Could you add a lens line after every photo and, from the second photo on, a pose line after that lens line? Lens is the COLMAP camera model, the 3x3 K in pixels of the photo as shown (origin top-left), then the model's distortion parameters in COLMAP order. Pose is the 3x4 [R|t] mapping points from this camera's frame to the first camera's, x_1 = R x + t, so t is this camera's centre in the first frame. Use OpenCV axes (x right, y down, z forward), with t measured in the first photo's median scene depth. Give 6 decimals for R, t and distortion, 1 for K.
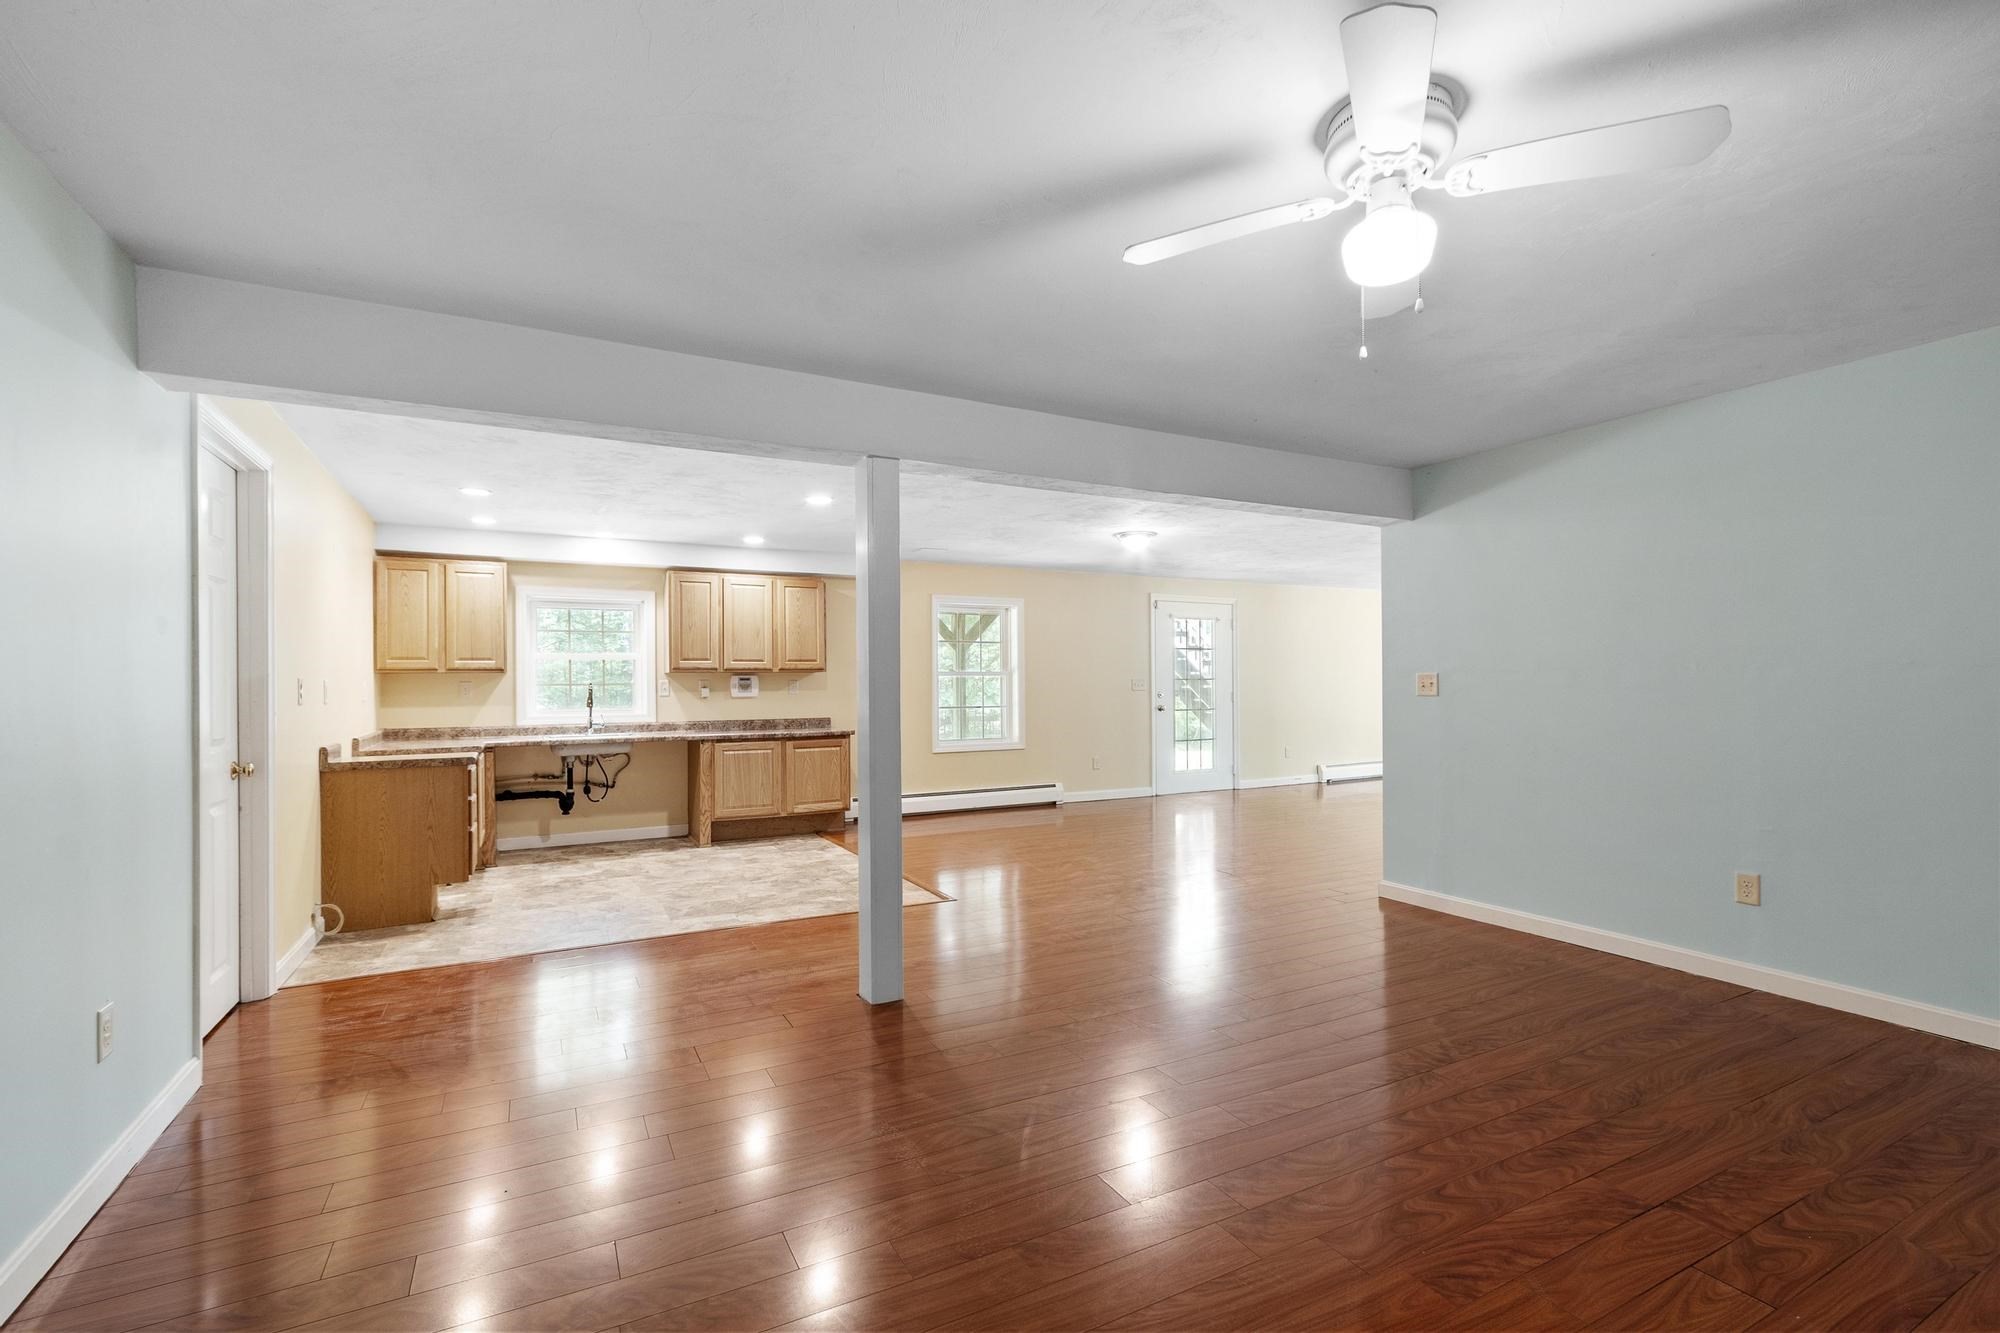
lens RADIAL K [[899.1, 0, 987.3], [0, 899.1, 666.9], [0, 0, 1]] dist [0.000110, 0.001053]
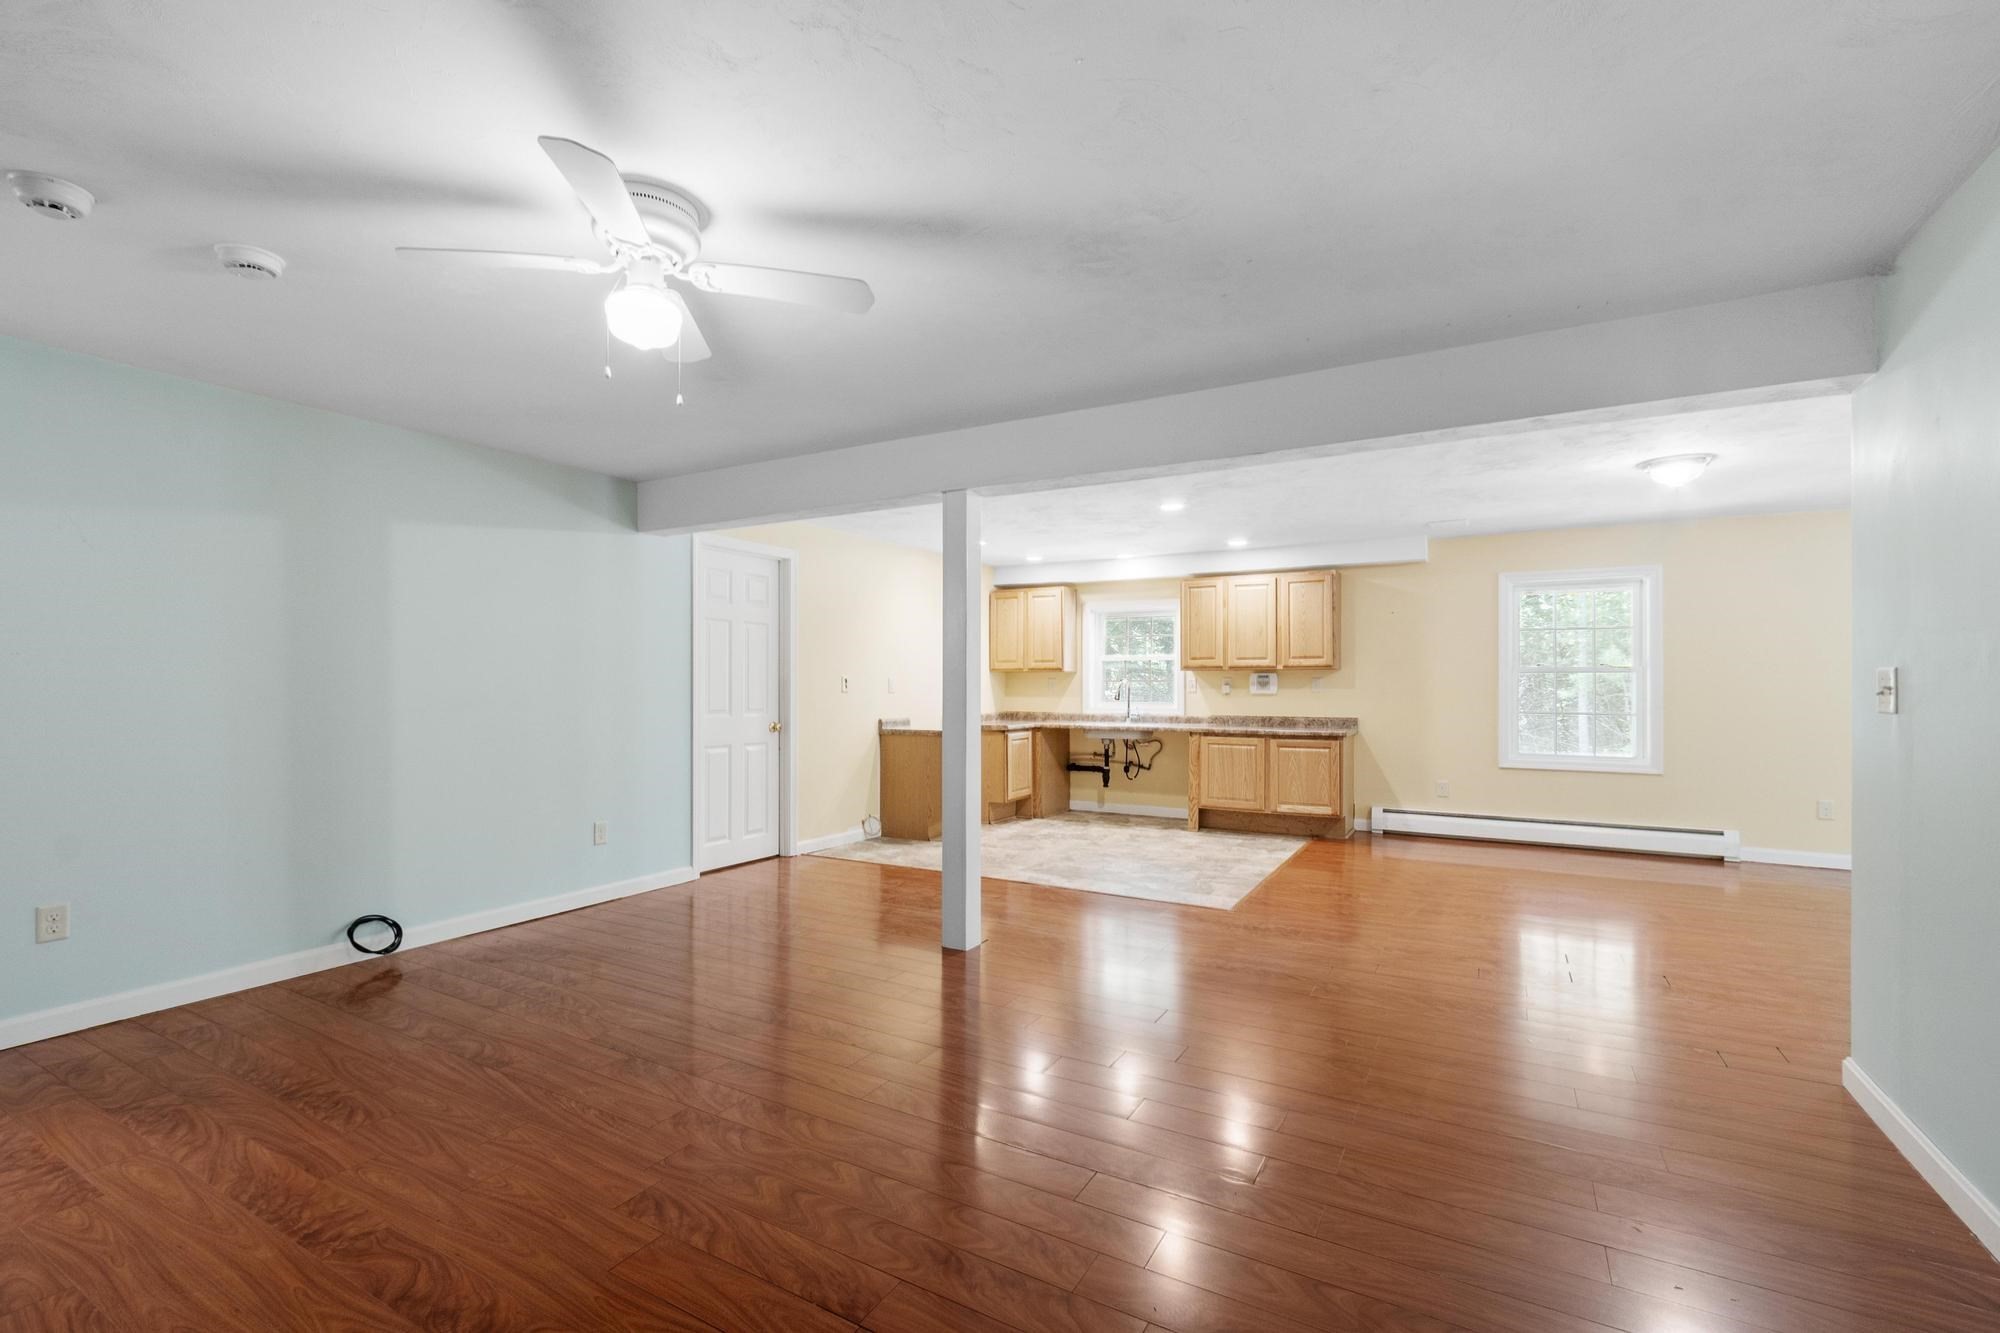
lens RADIAL K [[899.1, 0, 987.3], [0, 899.1, 666.9], [0, 0, 1]] dist [0.000110, 0.001053]
pose [[0.509393, -0.009195, -0.860485, 0.490984], [0.012208, 0.999919, -0.003458, 0.002406], [0.860448, -0.008743, 0.509464, 0.228789]]
